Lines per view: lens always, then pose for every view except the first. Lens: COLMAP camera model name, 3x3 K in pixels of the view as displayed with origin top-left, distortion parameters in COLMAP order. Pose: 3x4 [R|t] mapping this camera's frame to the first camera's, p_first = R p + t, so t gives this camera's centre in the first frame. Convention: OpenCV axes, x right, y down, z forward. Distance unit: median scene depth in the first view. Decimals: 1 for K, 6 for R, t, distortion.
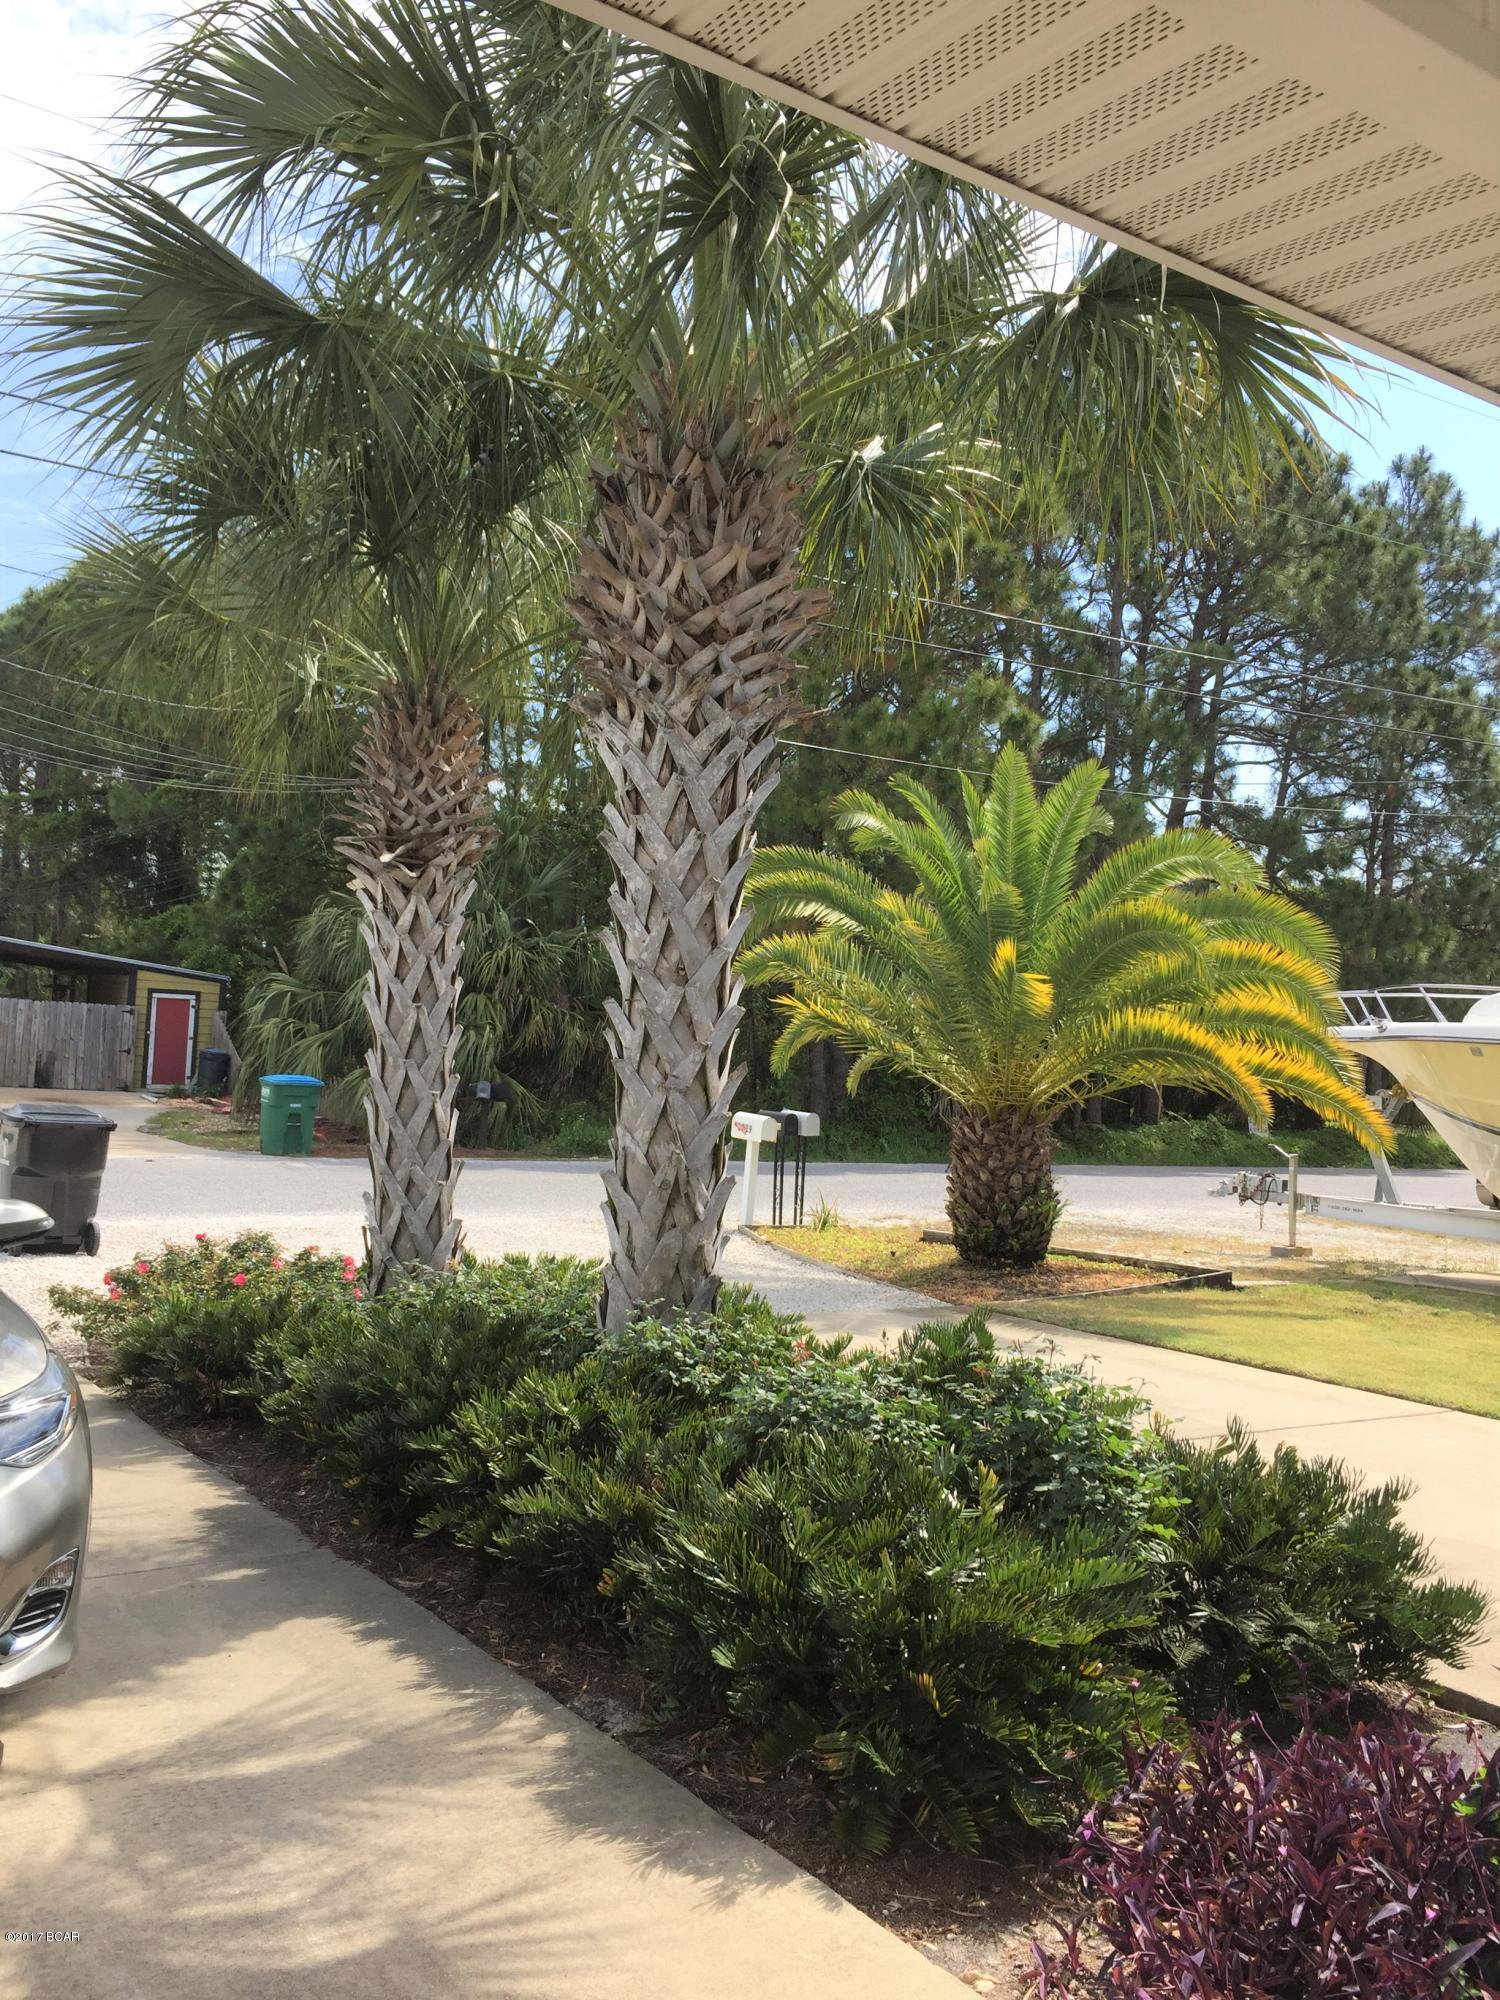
lens RADIAL K [[1698.6, 0, 759.3], [0, 1698.6, 1007.8], [0, 0, 1]] dist [0.049128, -0.010007]
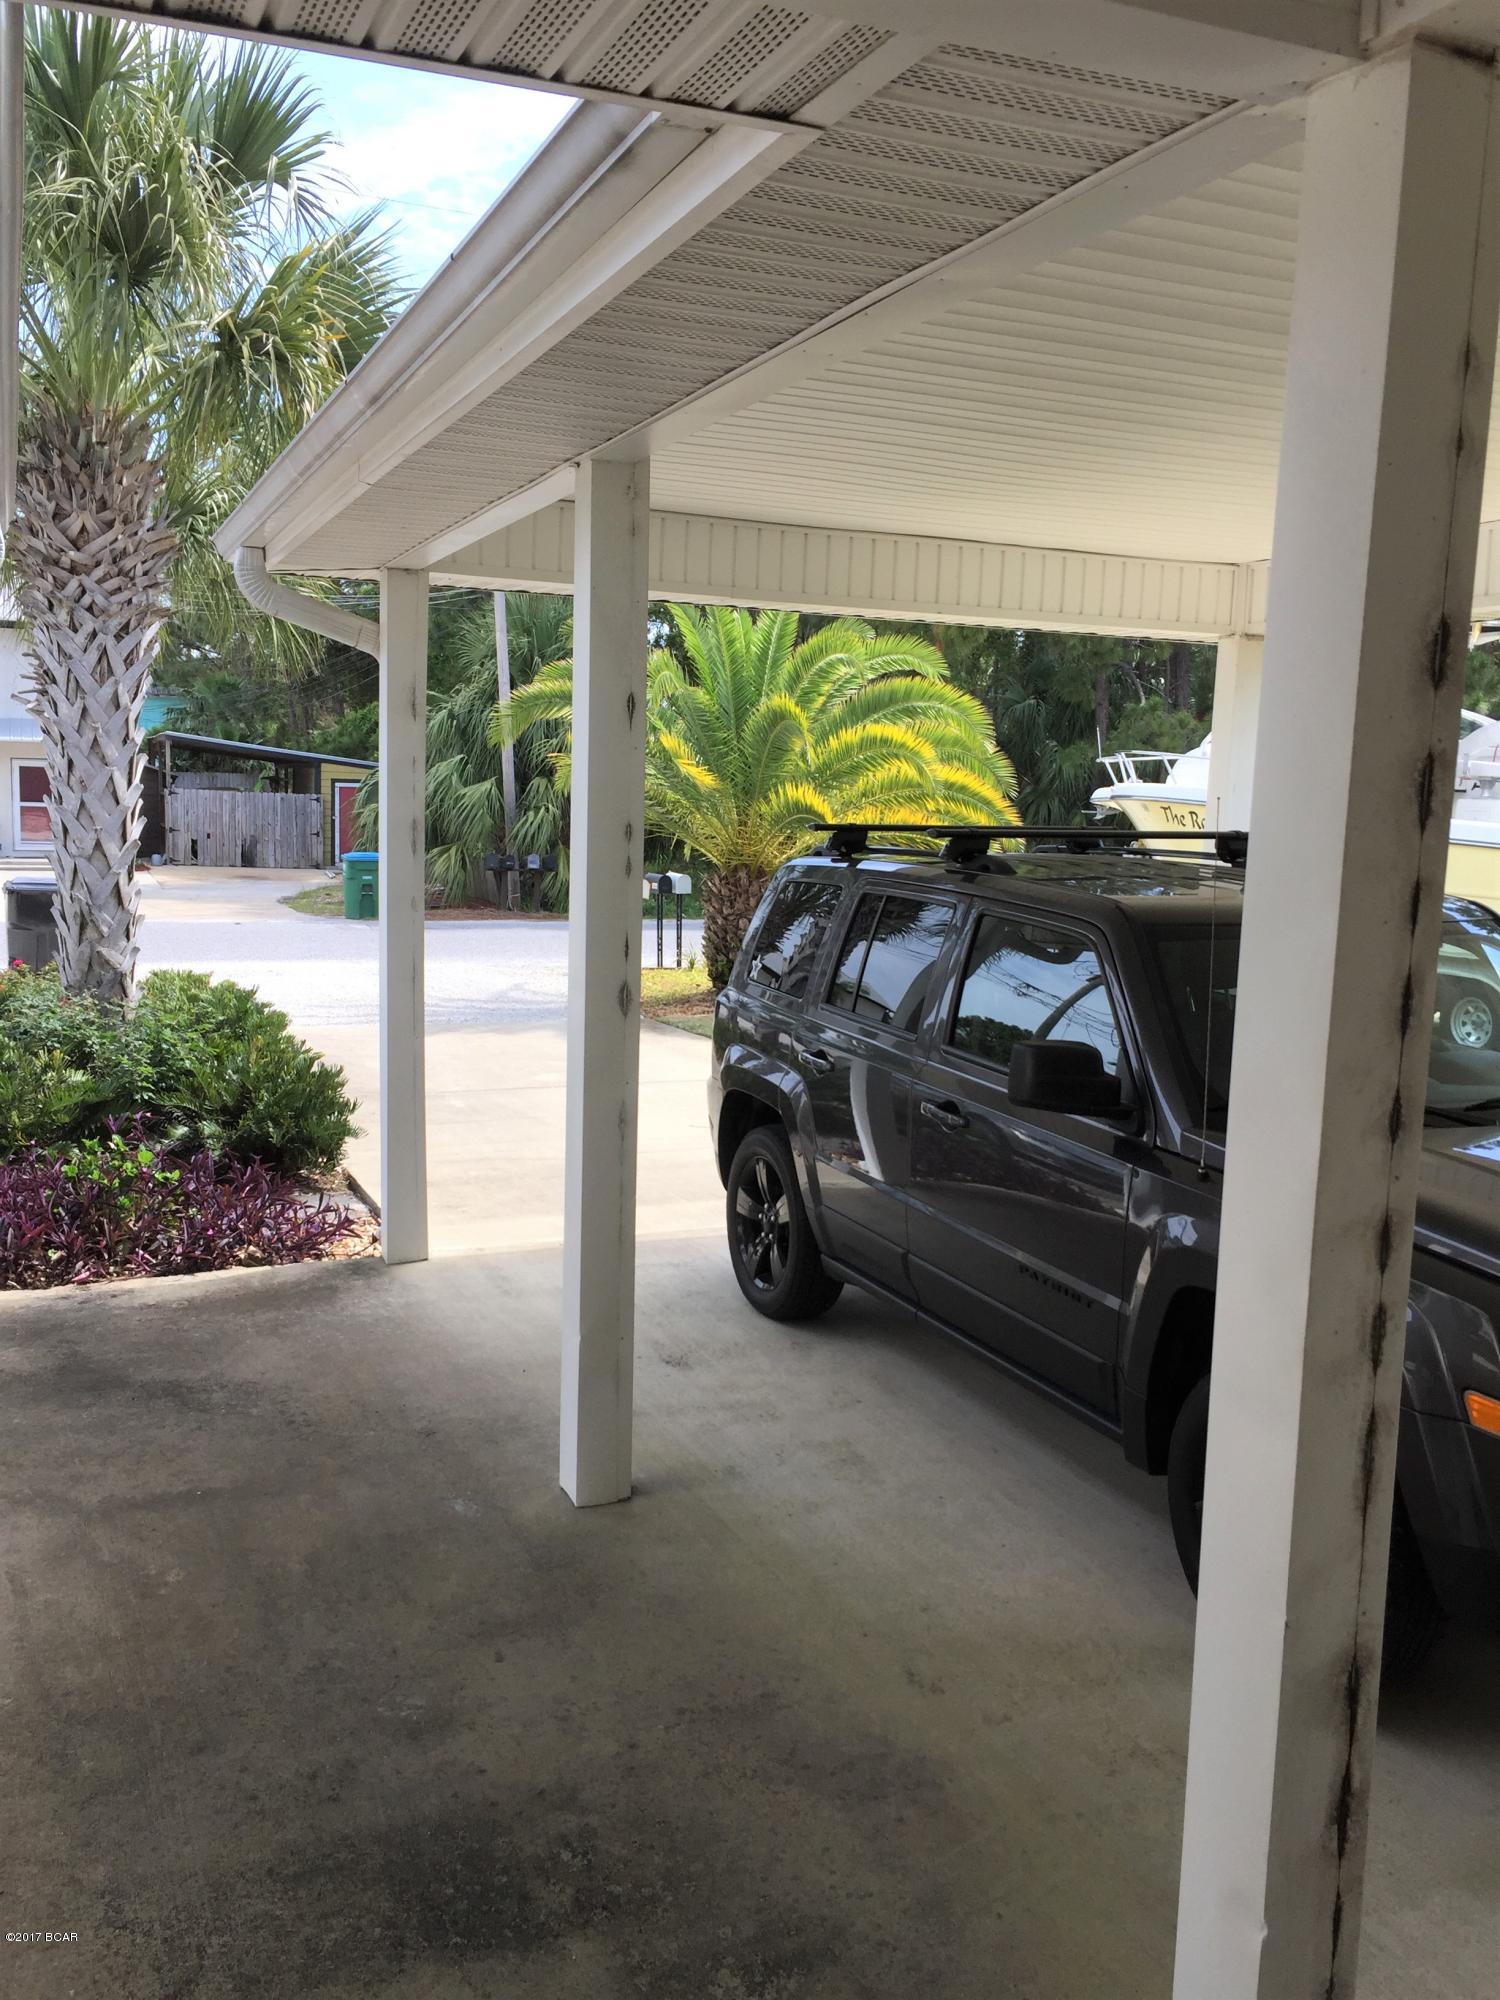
lens RADIAL K [[1698.6, 0, 737.4], [0, 1698.6, 998.7], [0, 0, 1]] dist [0.049128, -0.010007]
pose [[0.980024, -0.007815, -0.198726, 0.433350], [0.033507, 0.991432, 0.126250, -0.001440], [0.196036, -0.130387, 0.971889, -0.236952]]
